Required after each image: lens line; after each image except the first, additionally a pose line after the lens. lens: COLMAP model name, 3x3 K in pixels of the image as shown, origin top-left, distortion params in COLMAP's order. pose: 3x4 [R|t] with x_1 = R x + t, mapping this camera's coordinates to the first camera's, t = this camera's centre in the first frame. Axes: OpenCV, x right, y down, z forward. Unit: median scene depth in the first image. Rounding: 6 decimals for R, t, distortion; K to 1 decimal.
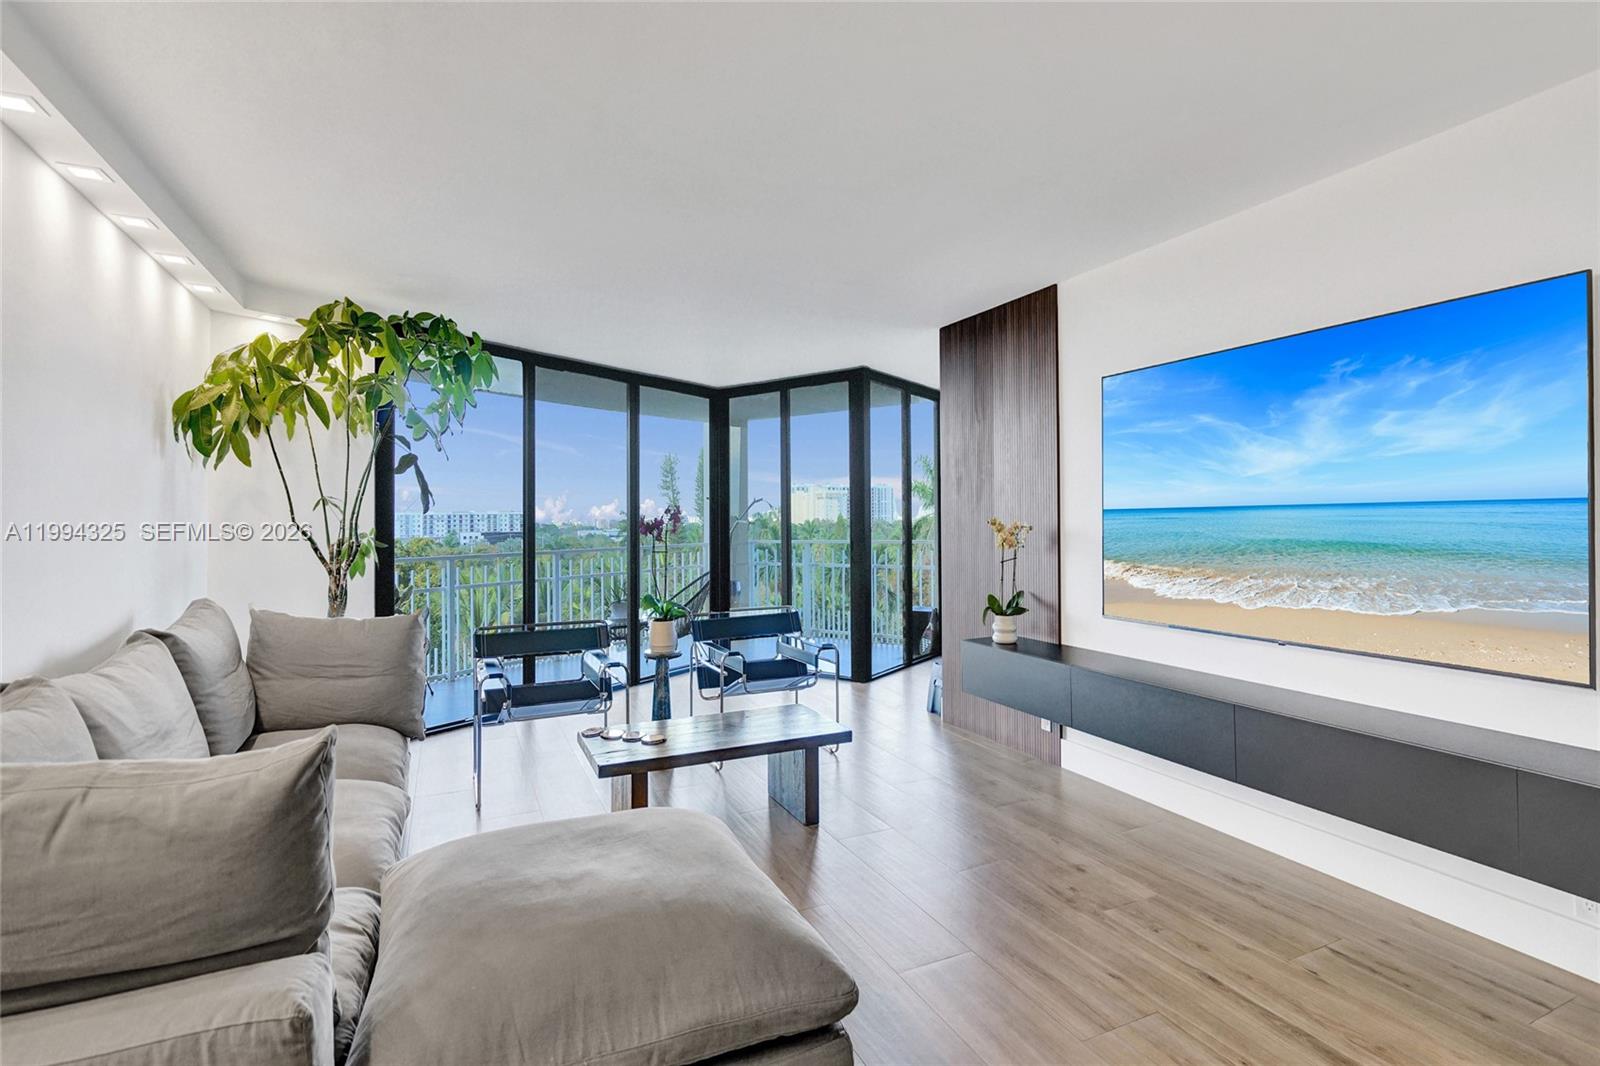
lens RADIAL K [[748.2, 0, 815.6], [0, 748.2, 516.5], [0, 0, 1]] dist [-0.030024, -0.000727]
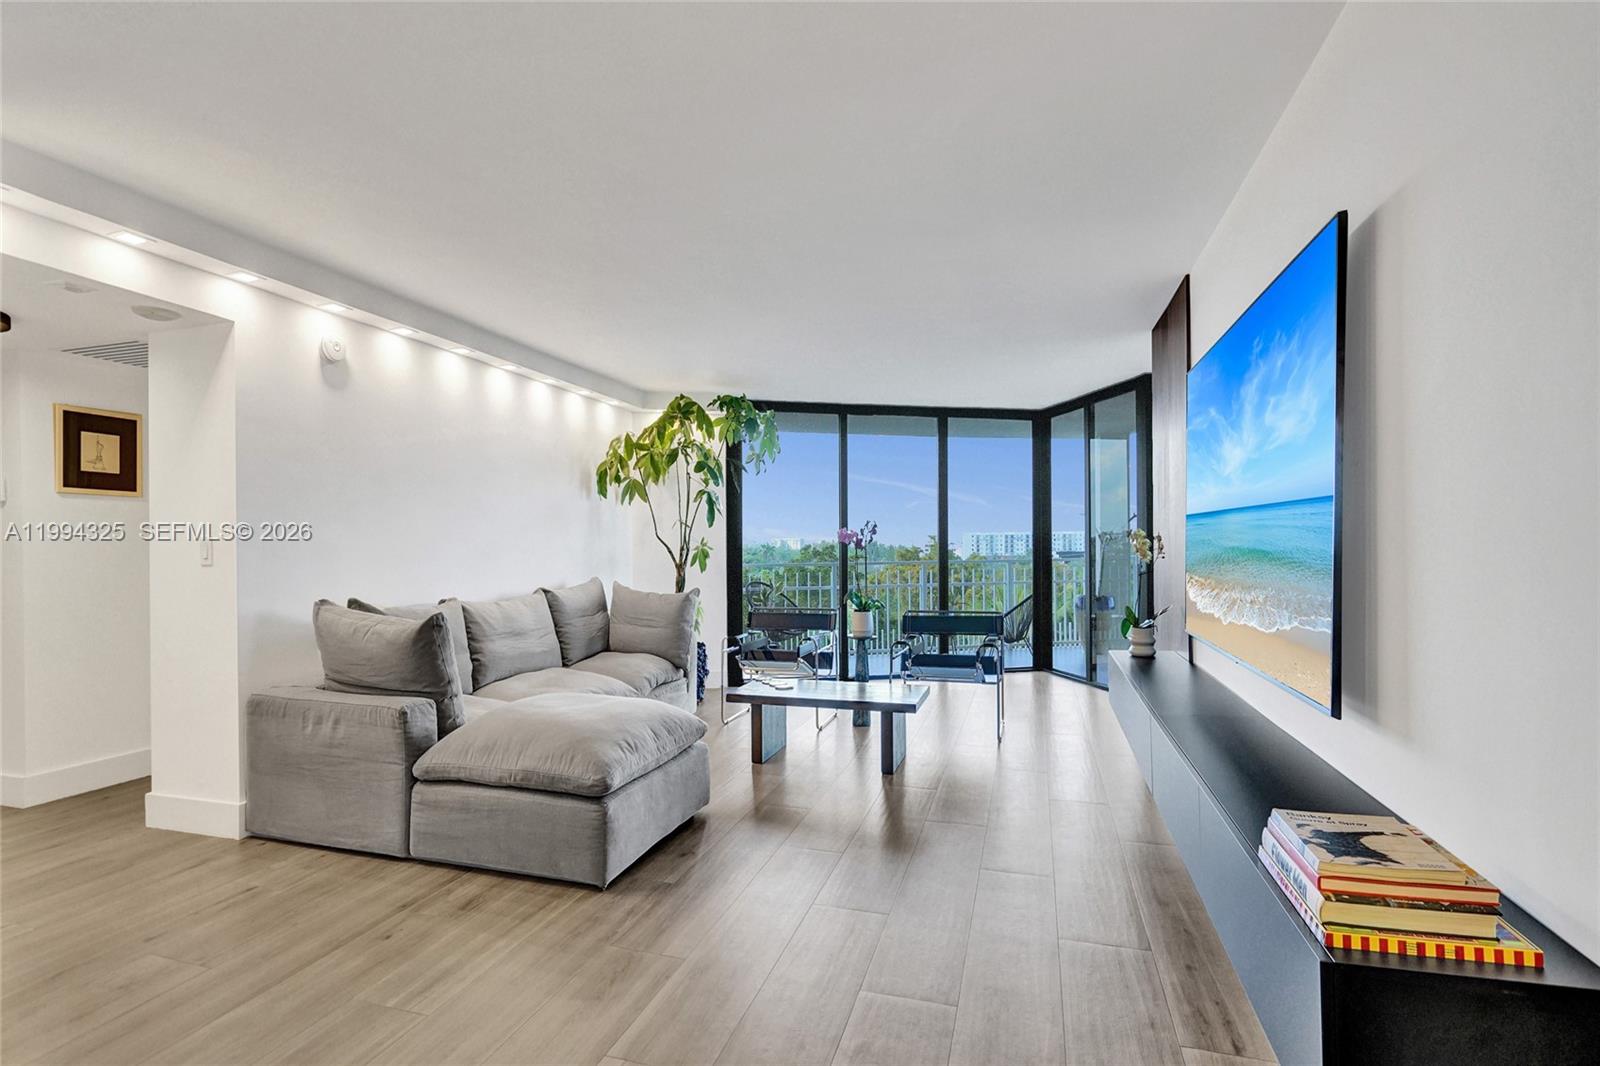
lens RADIAL K [[782.2, 0, 795.0], [0, 782.2, 551.7], [0, 0, 1]] dist [0.001030, 0.000100]
pose [[0.709561, 0.009074, -0.704585, 0.827123], [0.001101, 0.999902, 0.013986, 0.020876], [0.704643, -0.010700, 0.709481, -0.033197]]
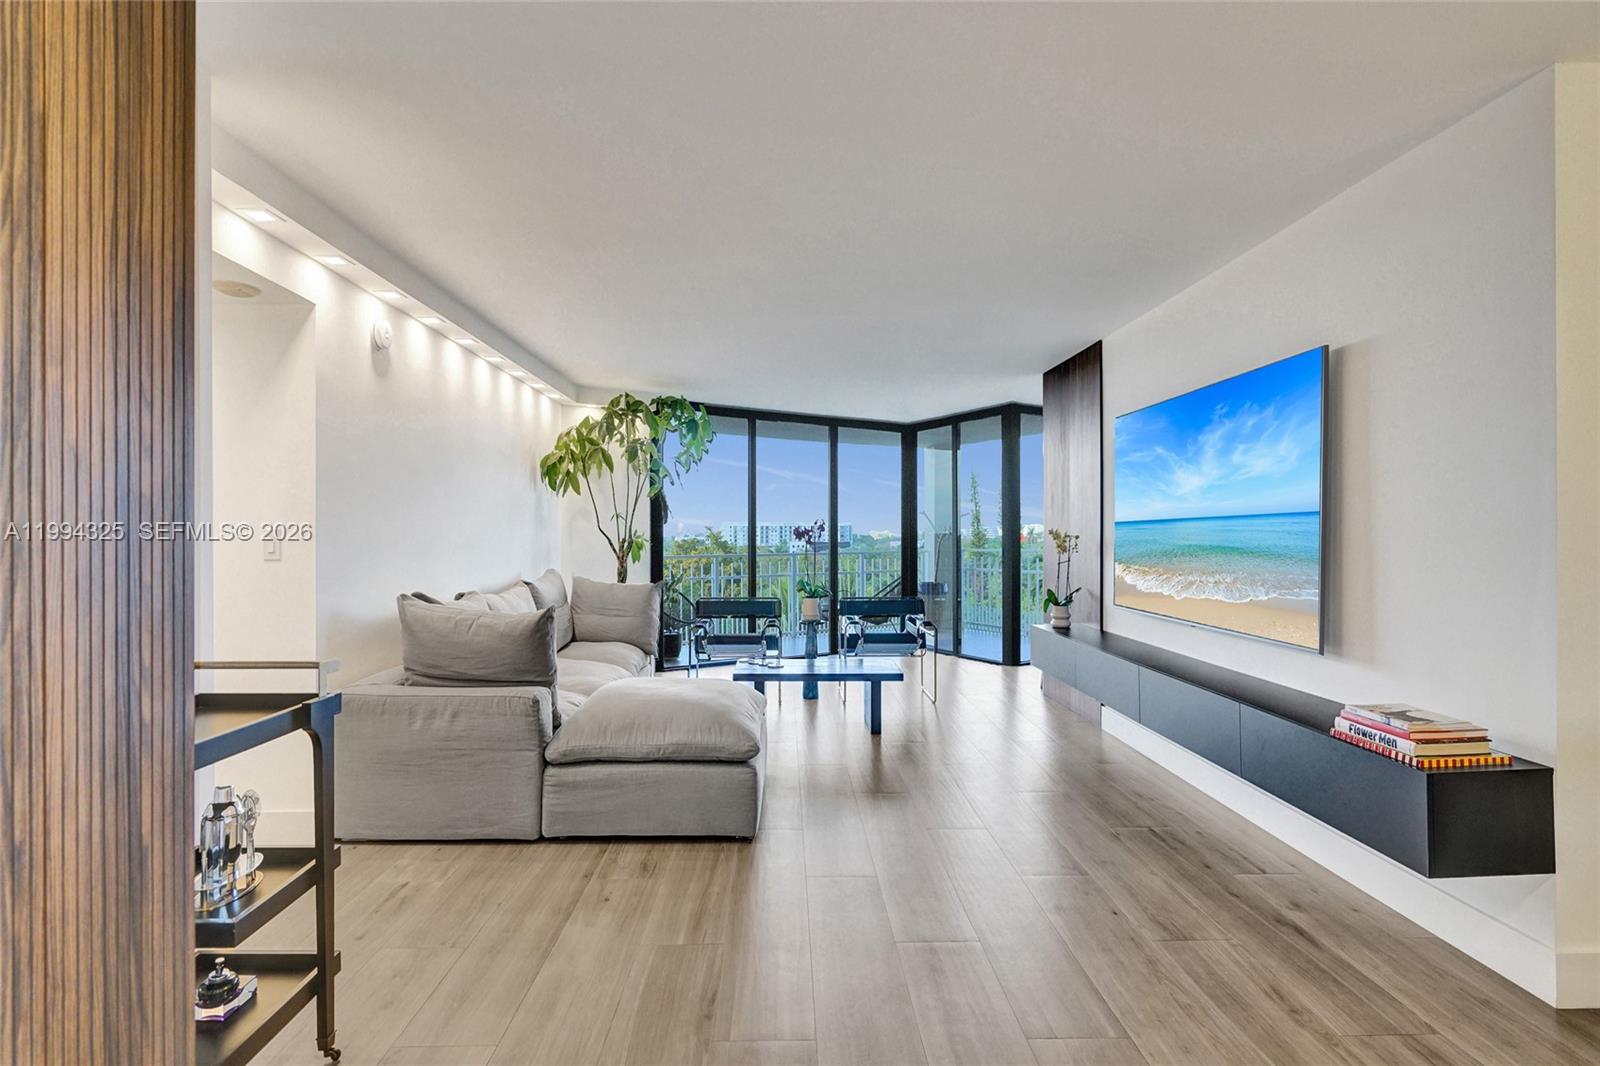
lens RADIAL K [[758.6, 0, 804.3], [0, 758.6, 544.5], [0, 0, 1]] dist [-0.005708, -0.001648]
pose [[0.902522, 0.015246, -0.430374, 0.530617], [-0.007973, 0.999793, 0.018698, 0.010486], [0.430570, -0.013444, 0.902457, -0.423033]]
